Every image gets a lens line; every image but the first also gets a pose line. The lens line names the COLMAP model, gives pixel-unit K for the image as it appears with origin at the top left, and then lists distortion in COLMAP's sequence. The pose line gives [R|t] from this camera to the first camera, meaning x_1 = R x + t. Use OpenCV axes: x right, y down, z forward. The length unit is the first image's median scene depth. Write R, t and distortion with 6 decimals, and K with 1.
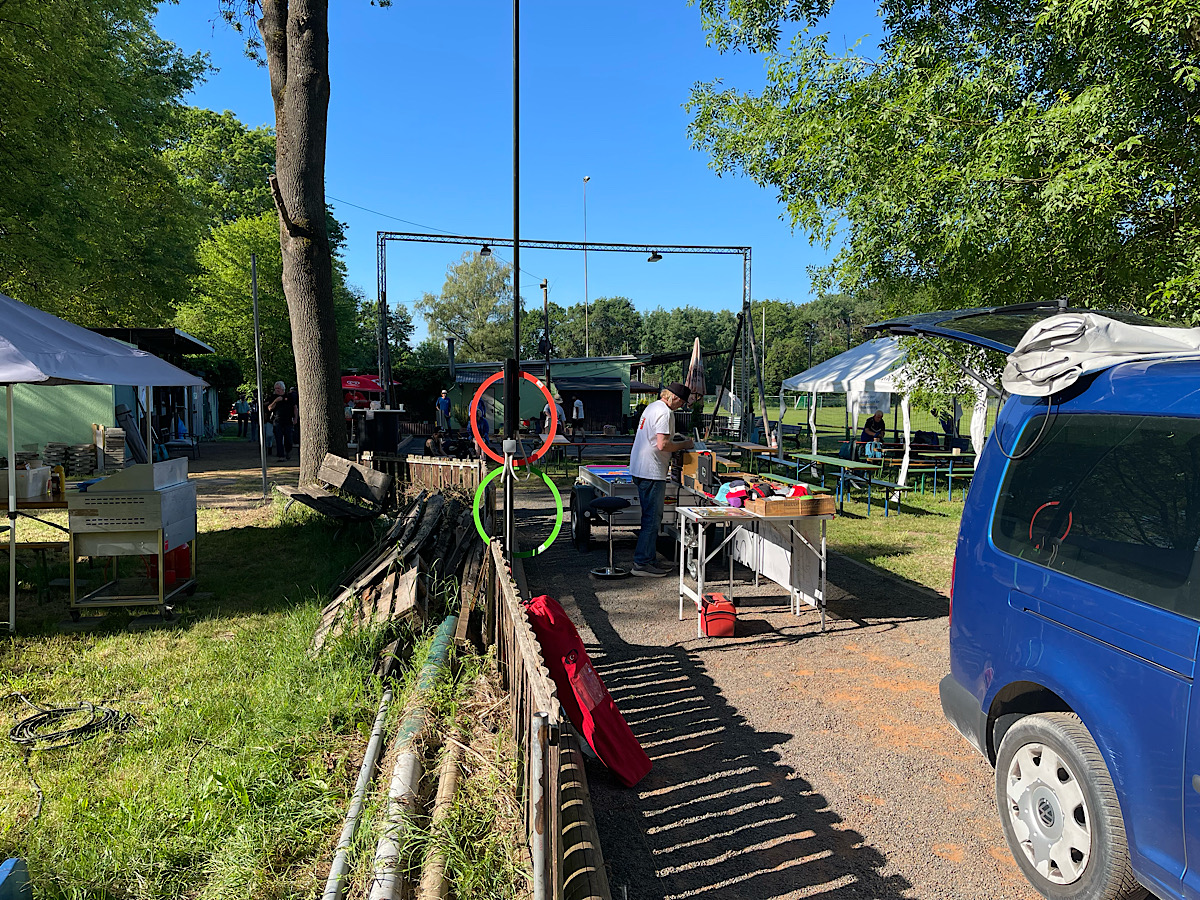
lens RADIAL K [[890.8, 0, 599.6], [0, 890.8, 447.3], [0, 0, 1]] dist [0.035054, -0.034027]
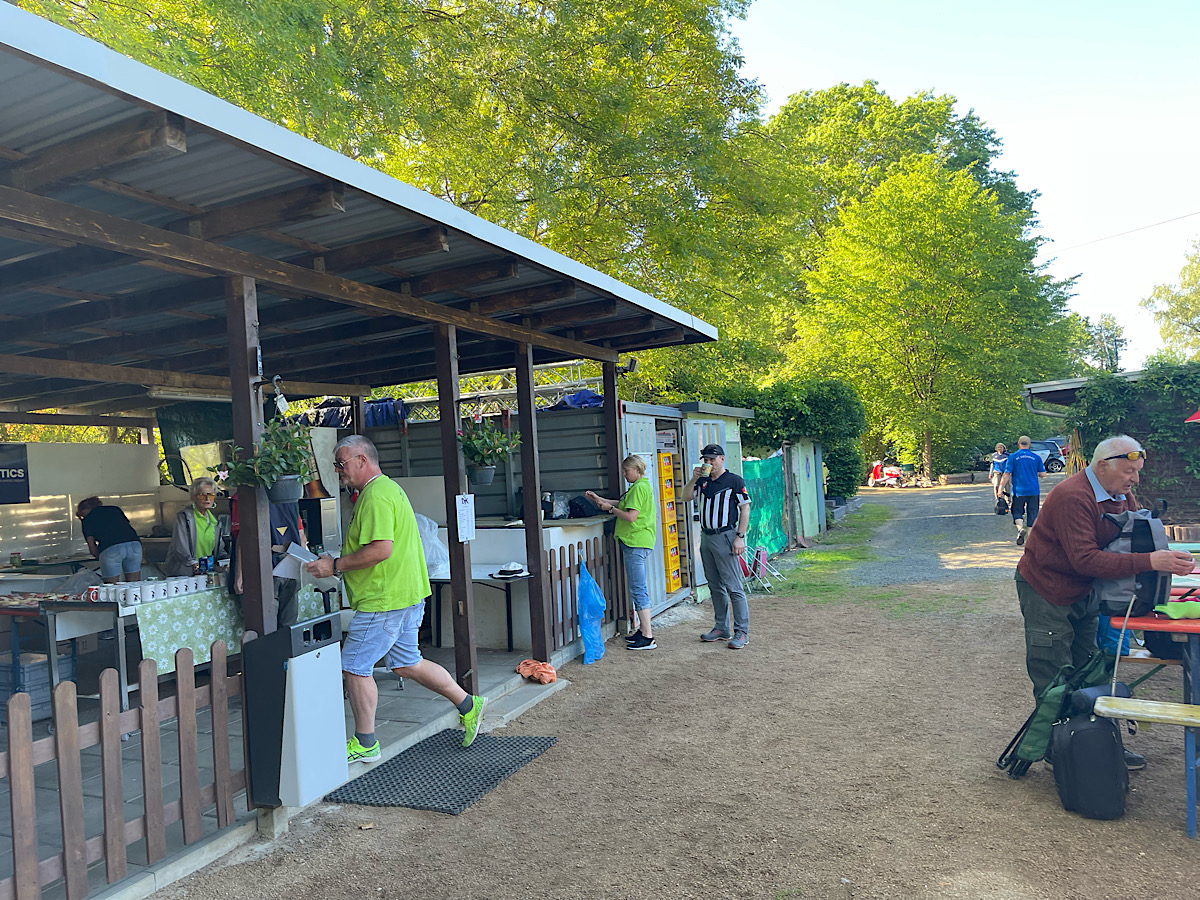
lens RADIAL K [[890.8, 0, 601.1], [0, 890.8, 449.5], [0, 0, 1]] dist [0.035054, -0.034027]
pose [[0.751352, -0.052326, -0.657824, -0.058777], [0.020816, 0.998235, -0.055628, -0.011534], [0.659574, 0.028103, 0.751114, 0.171066]]
